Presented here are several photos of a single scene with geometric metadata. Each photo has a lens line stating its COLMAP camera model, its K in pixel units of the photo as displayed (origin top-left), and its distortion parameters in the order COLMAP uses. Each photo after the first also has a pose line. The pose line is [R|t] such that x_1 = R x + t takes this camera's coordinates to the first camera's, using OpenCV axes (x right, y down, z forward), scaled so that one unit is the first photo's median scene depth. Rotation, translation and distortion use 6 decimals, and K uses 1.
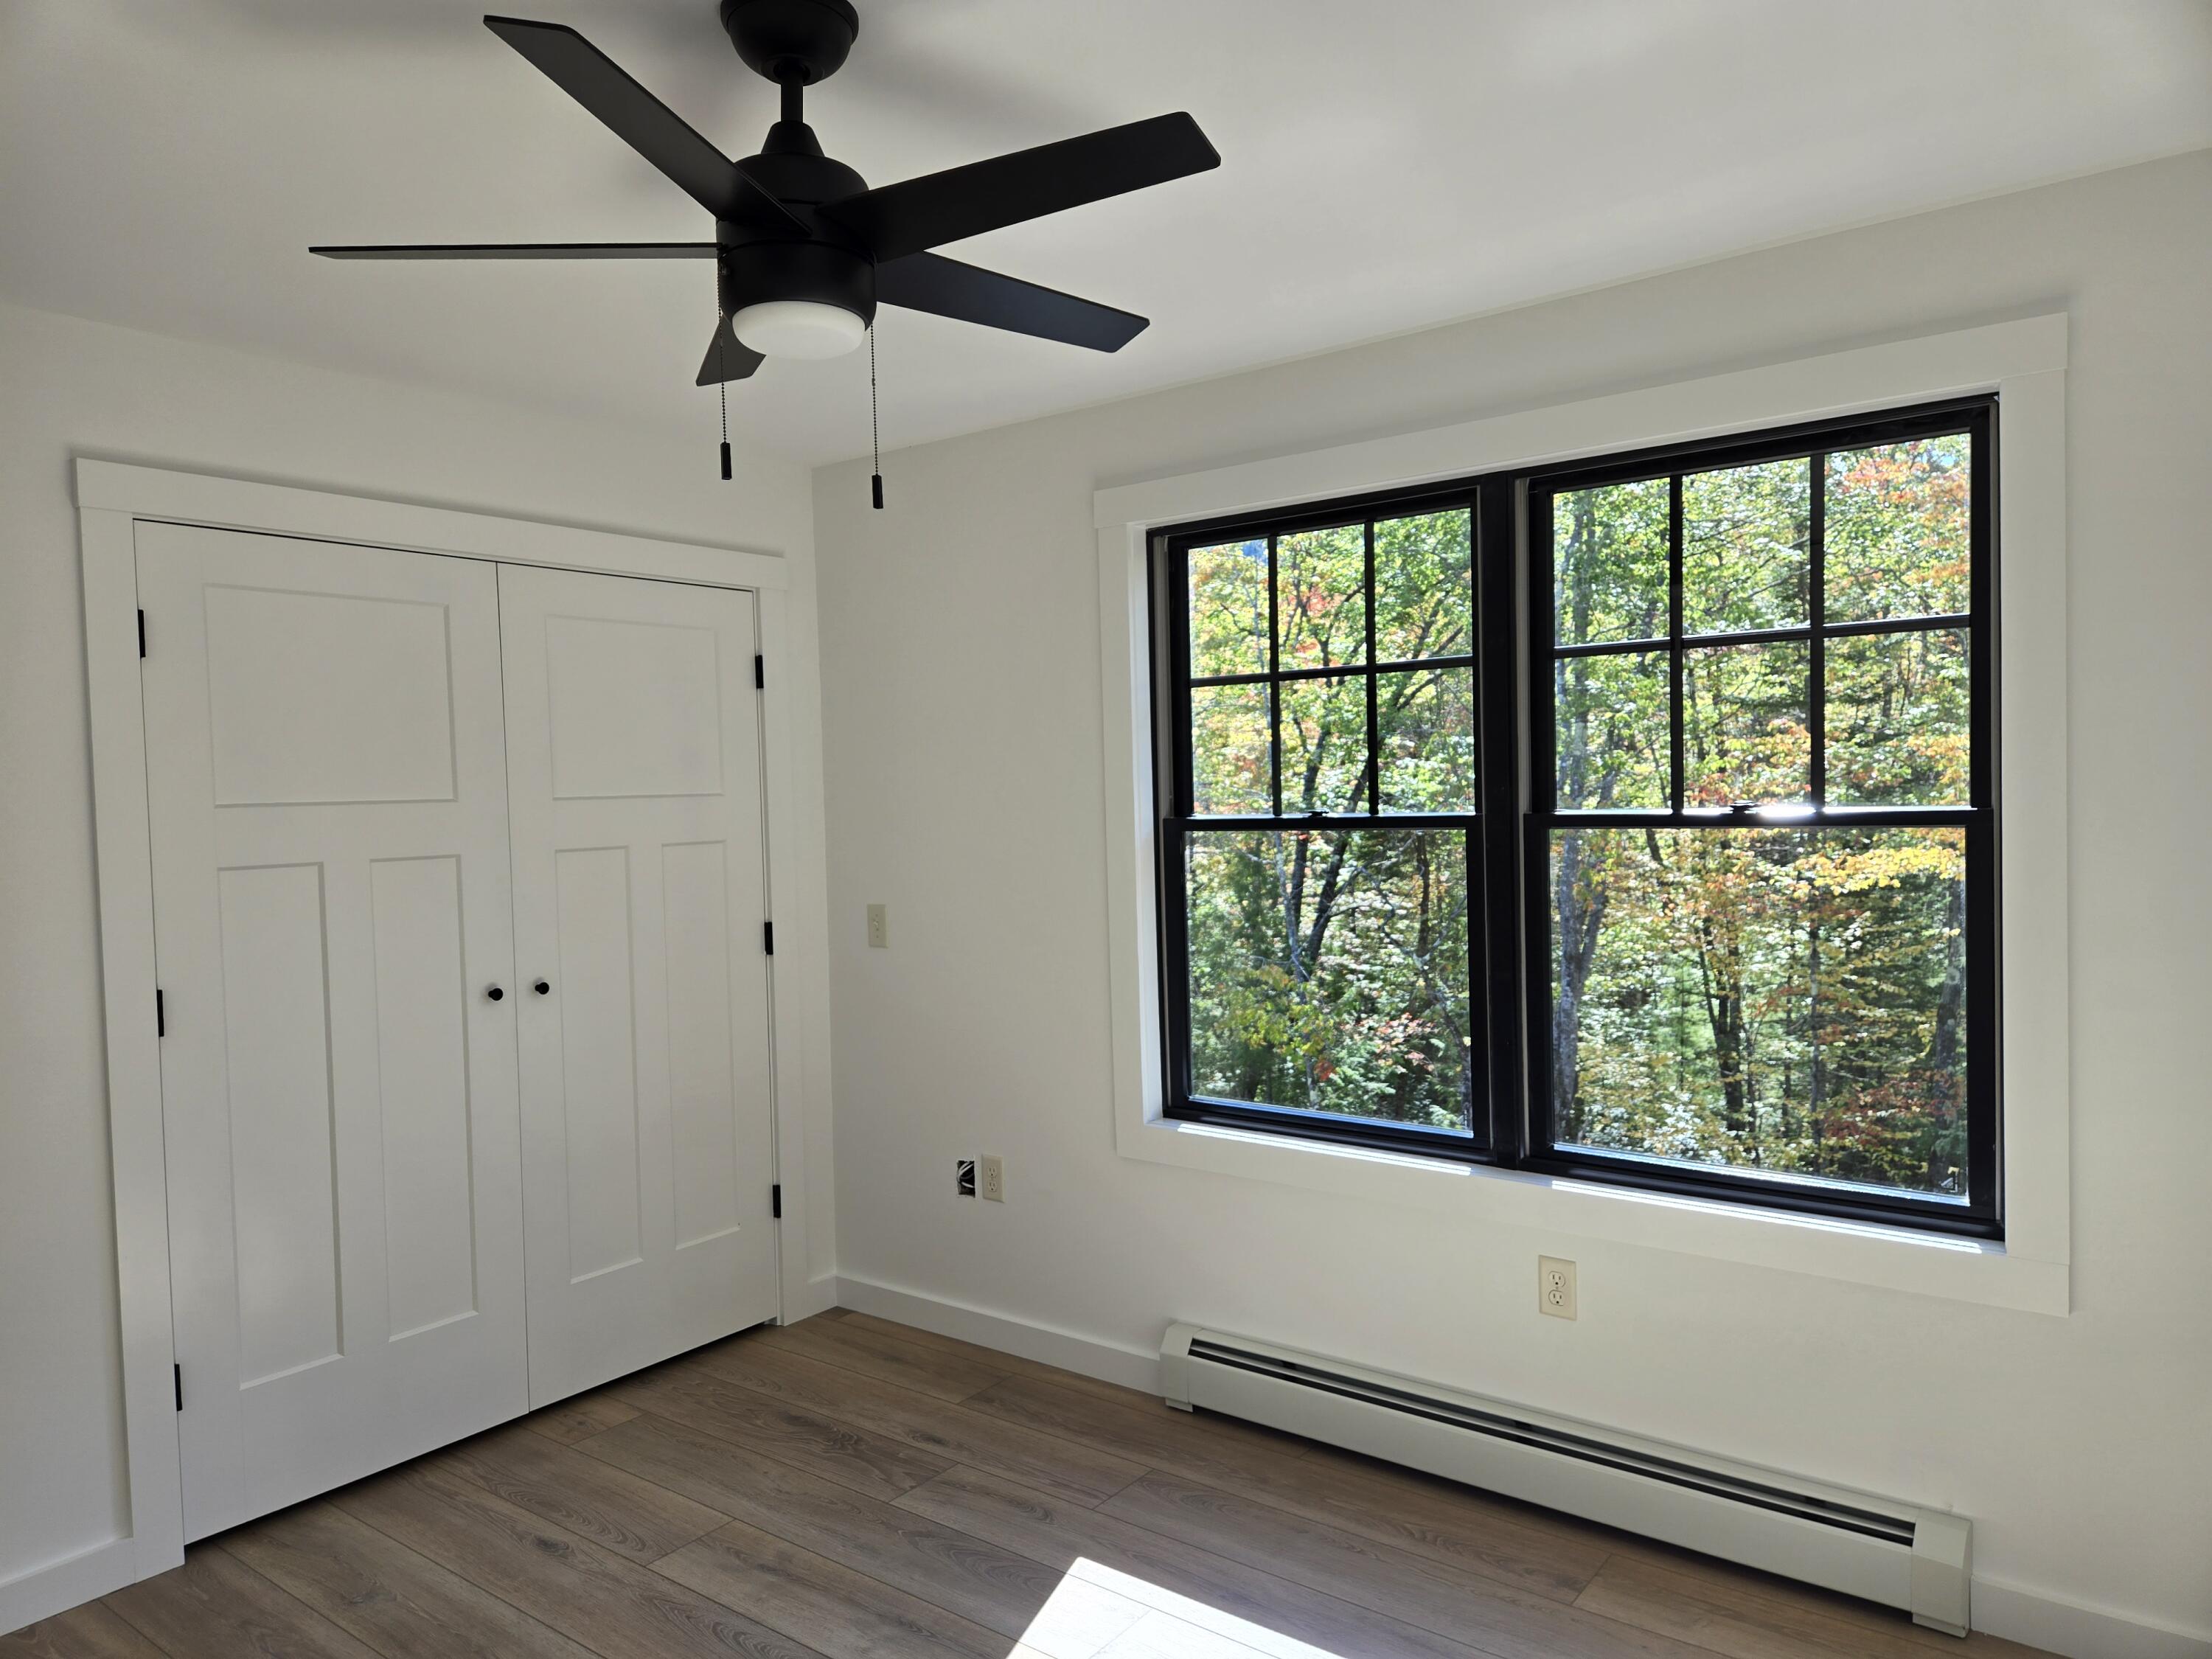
lens RADIAL K [[1504.7, 0, 1098.7], [0, 1504.7, 859.5], [0, 0, 1]] dist [0.138129, -0.156524]
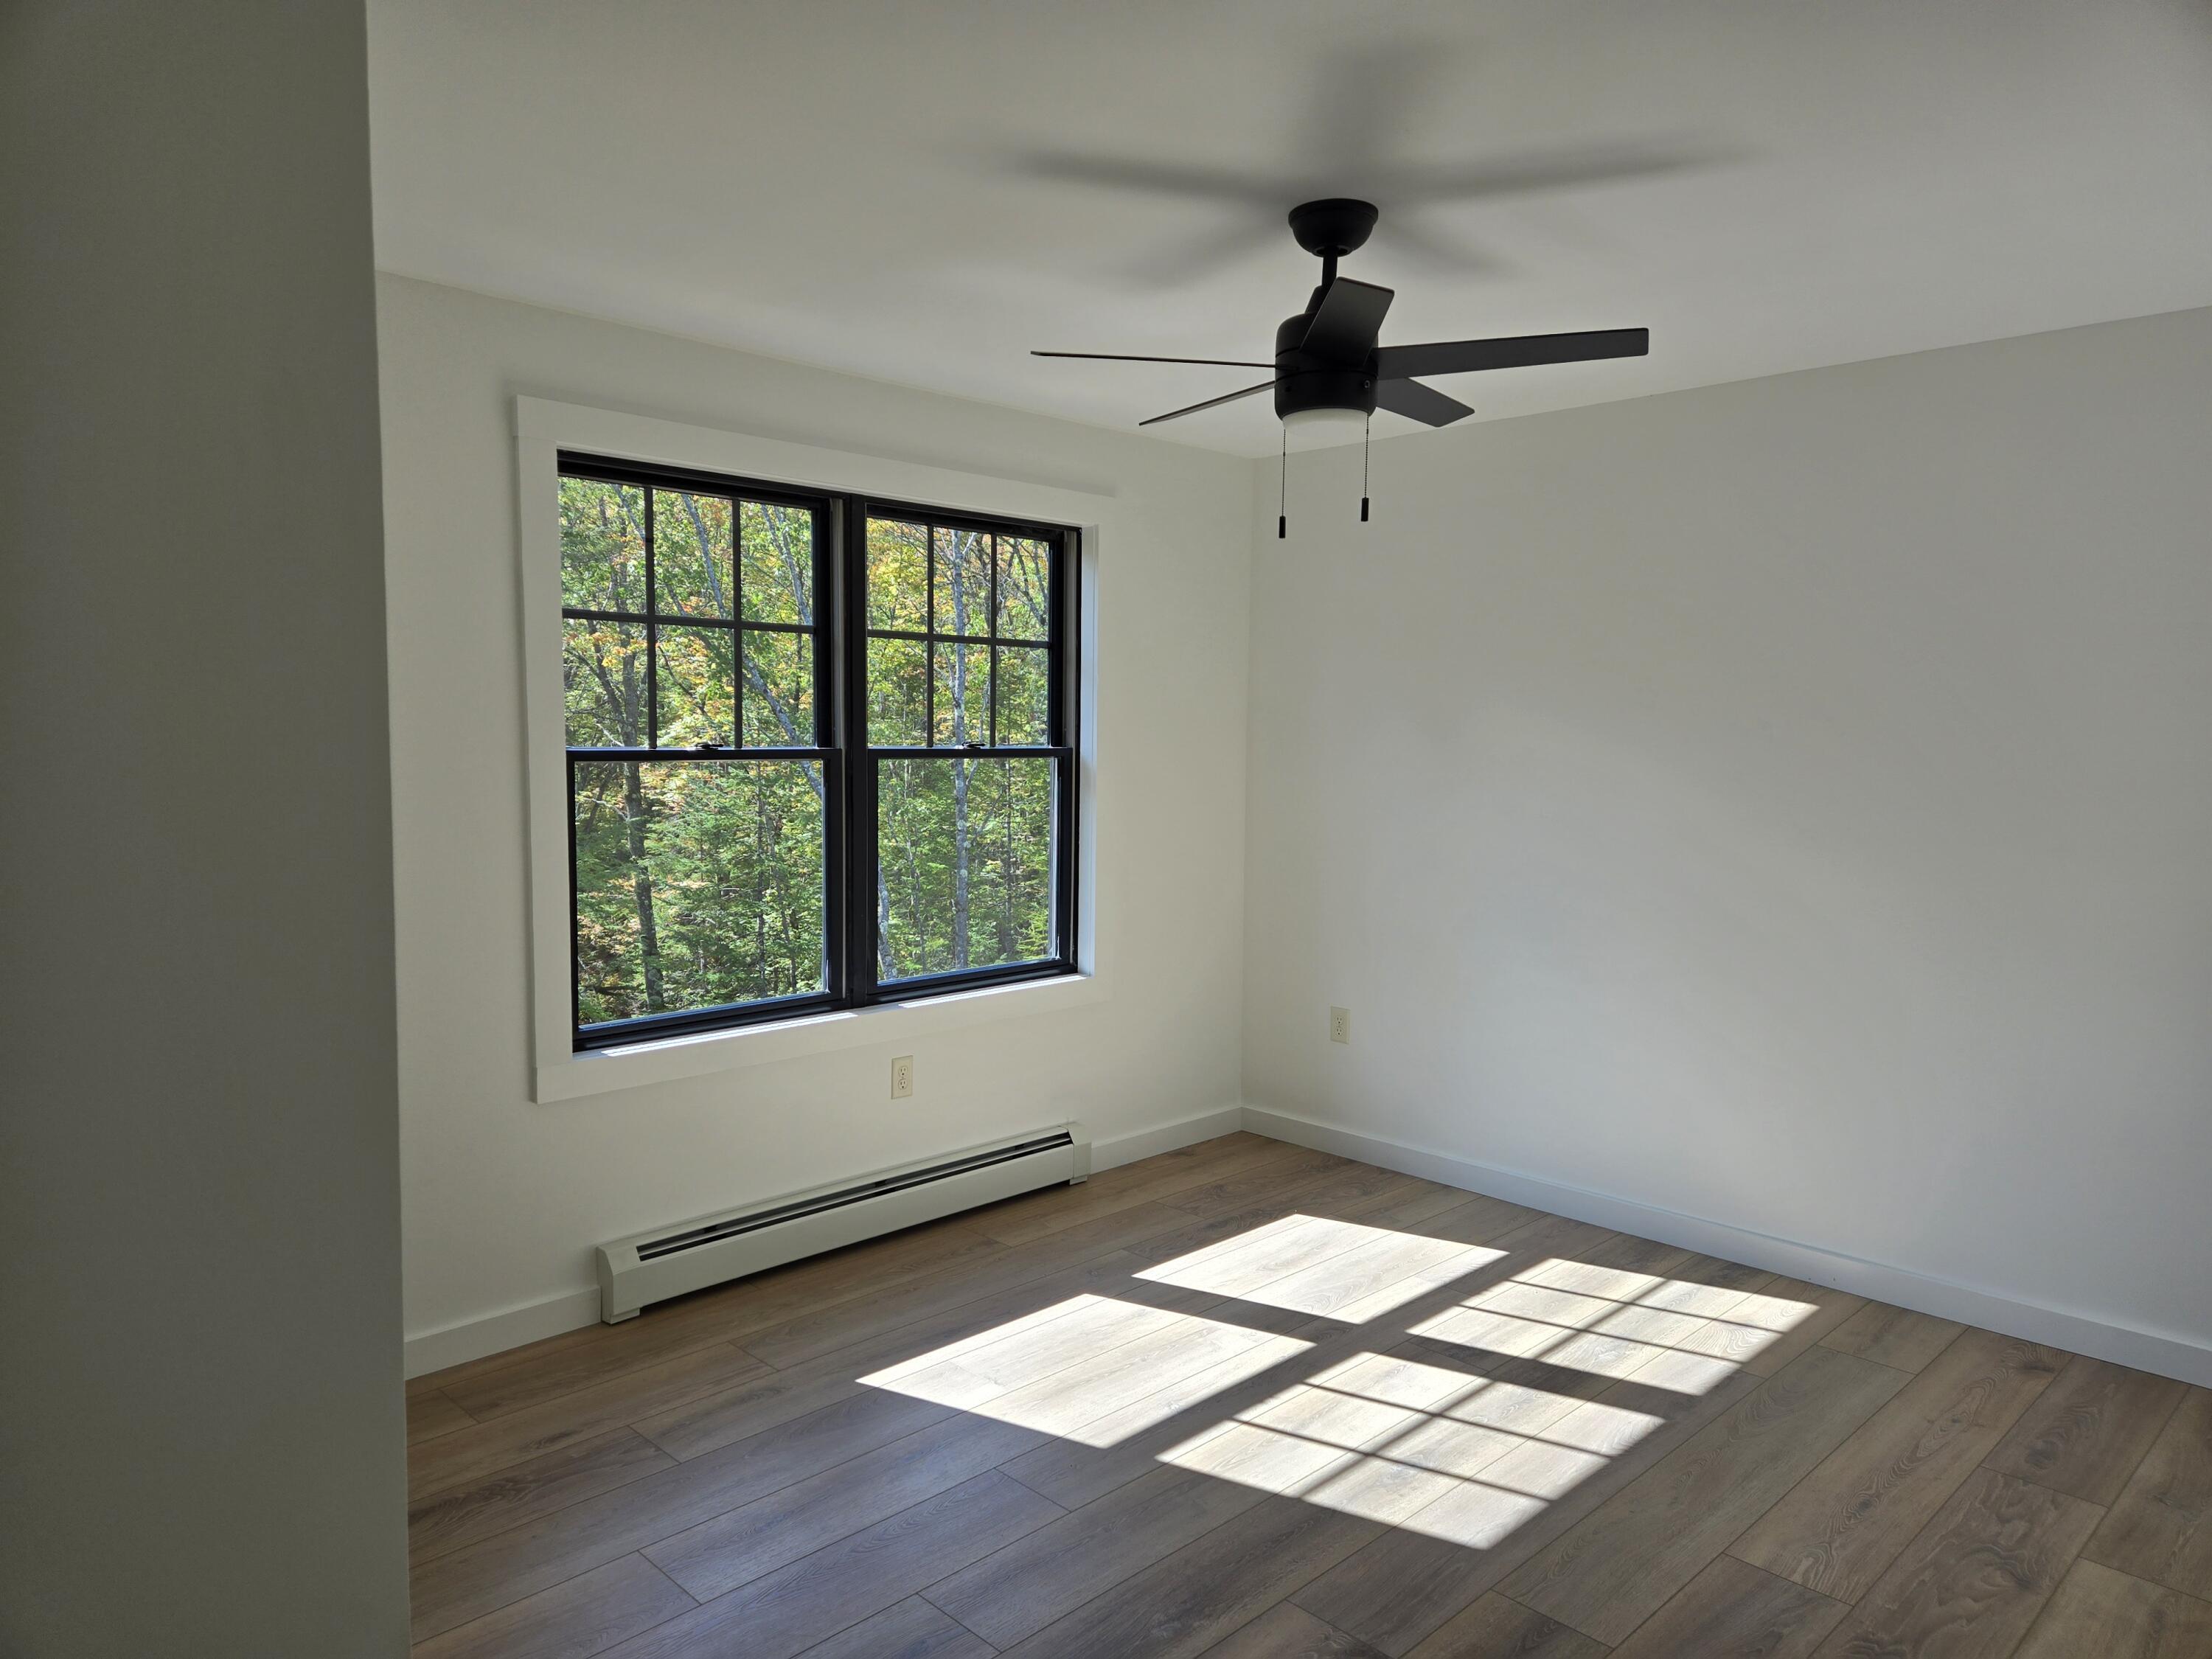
lens RADIAL K [[1466.7, 0, 1106.0], [0, 1466.7, 829.5], [0, 0, 1]] dist [0.002834, 0.000371]
pose [[0.114775, -0.046813, 0.992288, -1.000602], [0.036516, 0.998413, 0.042879, -0.003860], [-0.992720, 0.031313, 0.116303, 0.623352]]
